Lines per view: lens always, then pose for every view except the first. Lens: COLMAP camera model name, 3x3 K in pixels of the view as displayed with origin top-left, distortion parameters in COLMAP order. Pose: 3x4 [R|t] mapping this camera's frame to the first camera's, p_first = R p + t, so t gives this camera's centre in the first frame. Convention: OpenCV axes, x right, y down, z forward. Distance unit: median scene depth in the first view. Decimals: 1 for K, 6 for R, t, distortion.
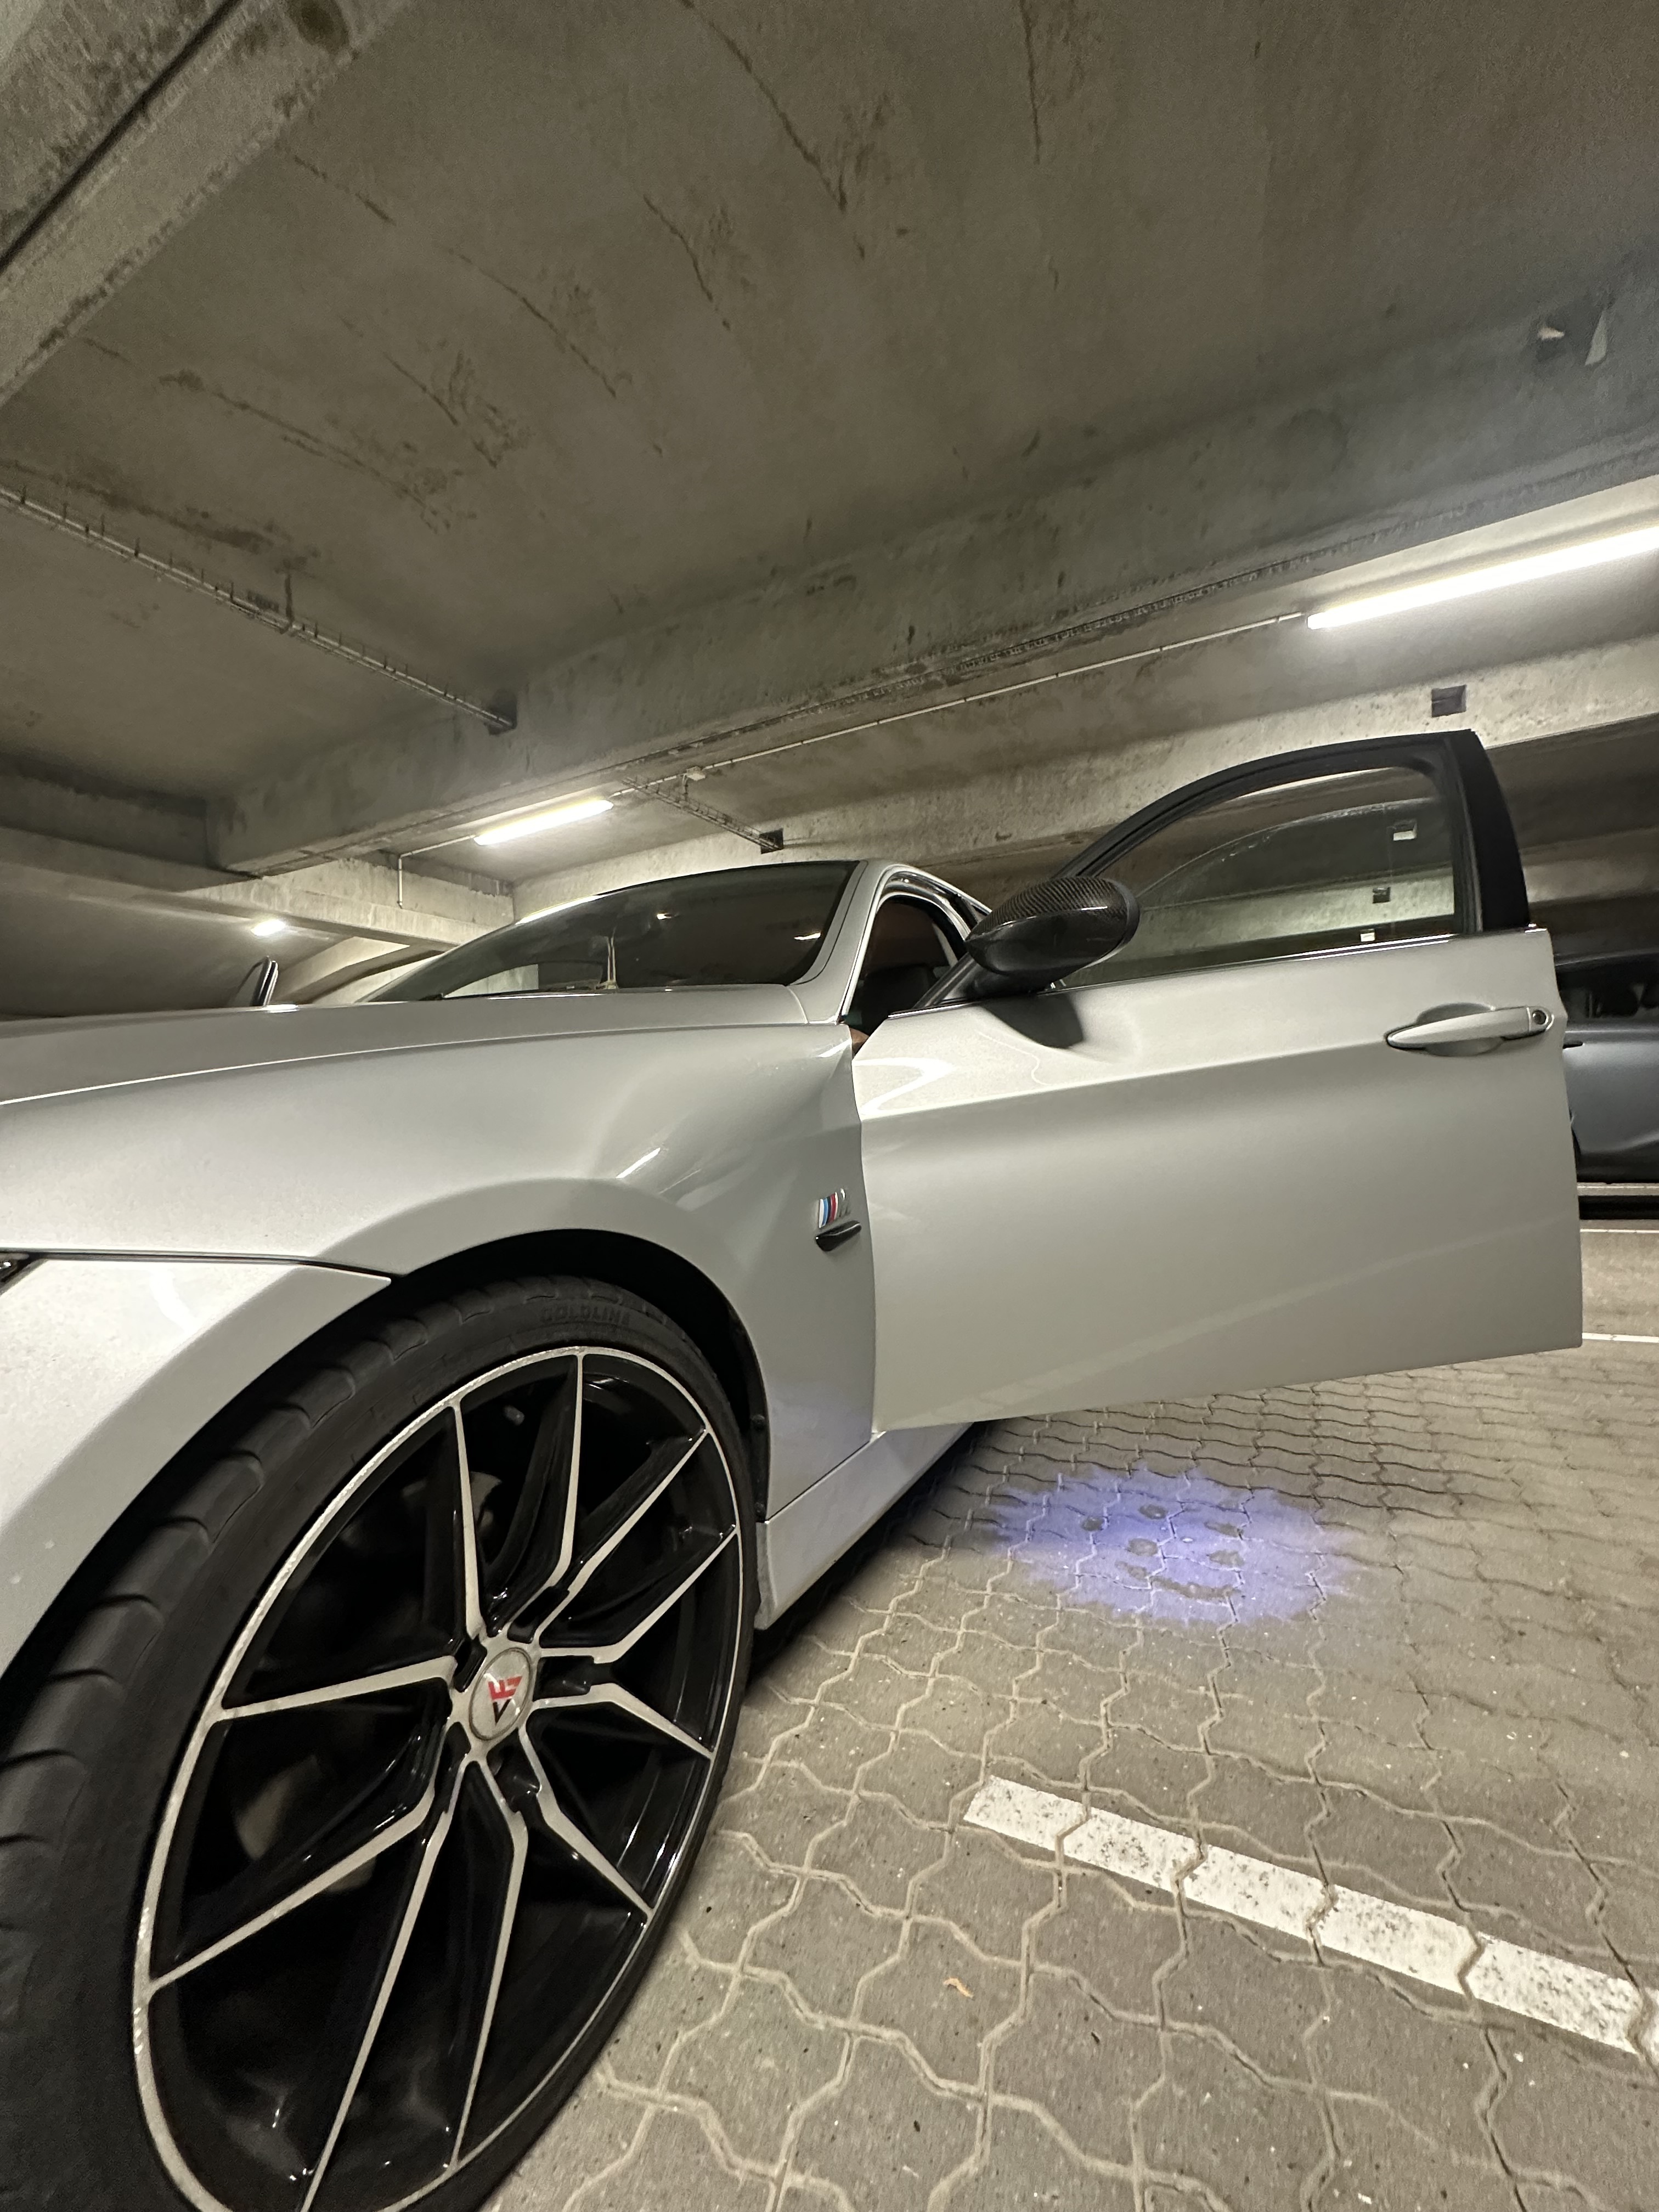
lens RADIAL K [[882.4, 0, 834.1], [0, 882.4, 1108.2], [0, 0, 1]] dist [-0.002003, -0.000080]
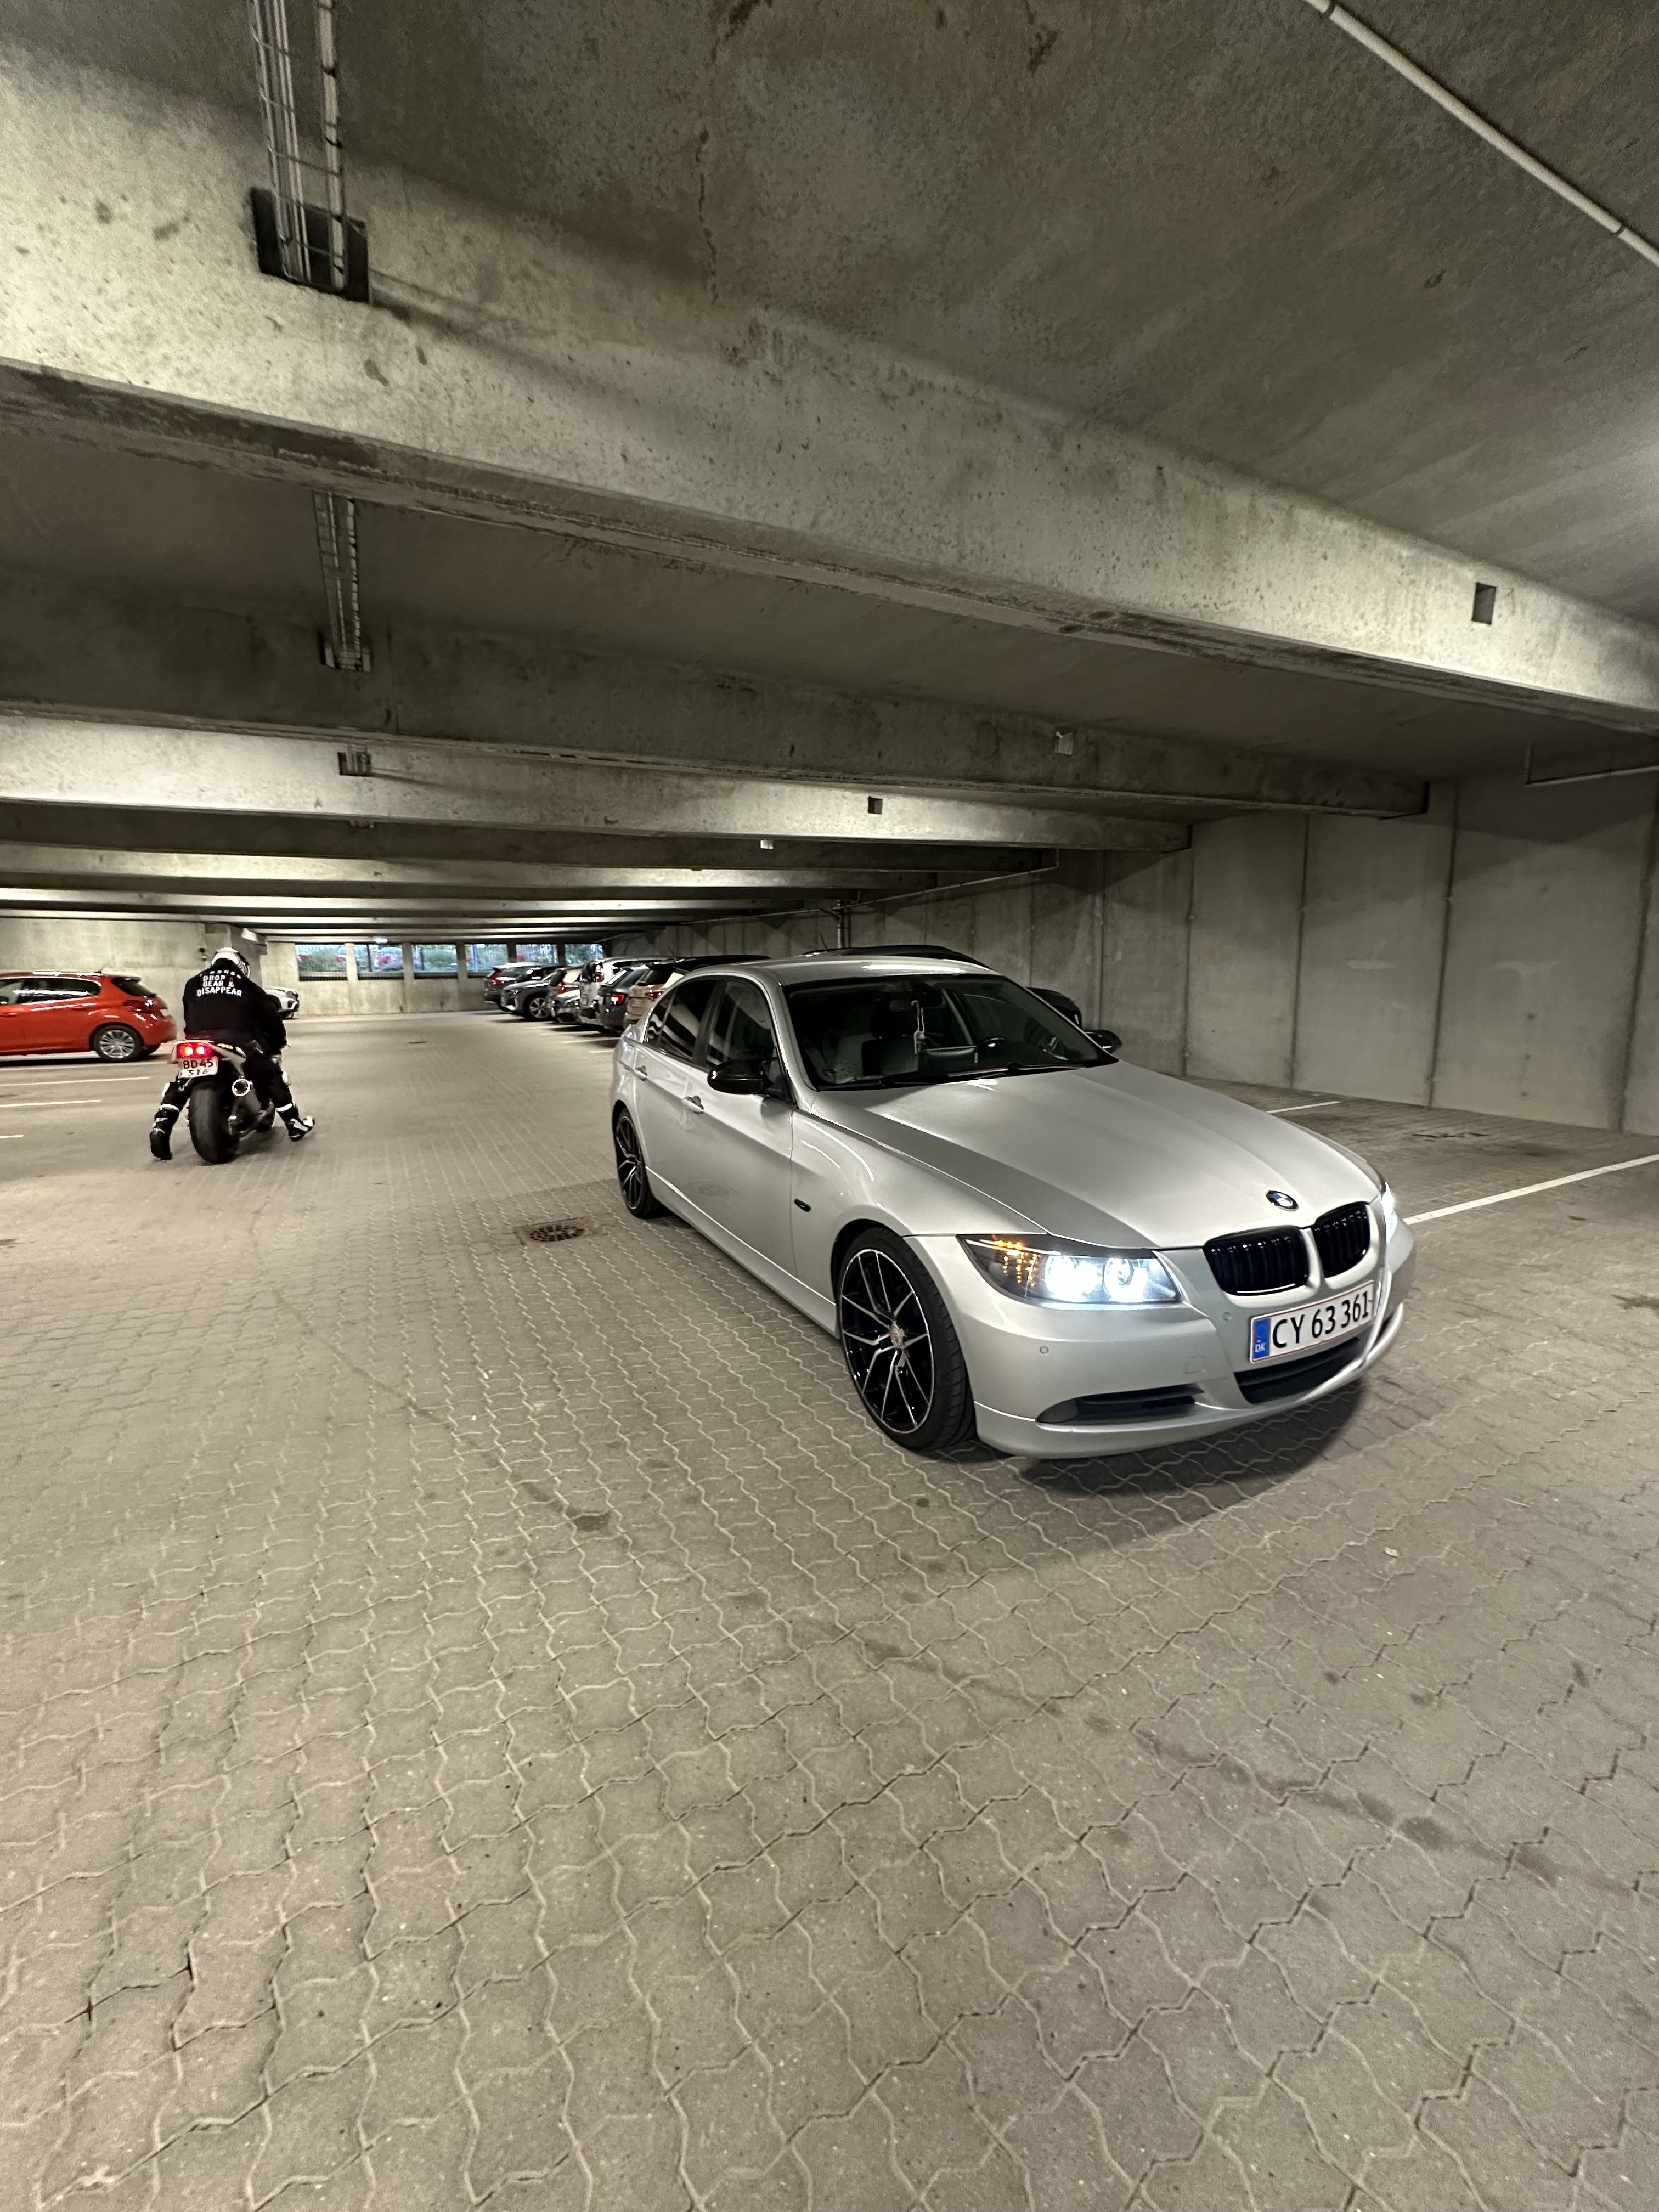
lens RADIAL K [[882.4, 0, 832.7], [0, 882.4, 1107.7], [0, 0, 1]] dist [-0.002003, -0.000080]
pose [[0.562618, -0.105940, 0.819901, -1.371474], [-0.008202, 0.990991, 0.133674, -0.167903], [-0.826676, -0.081932, 0.556681, 0.081963]]
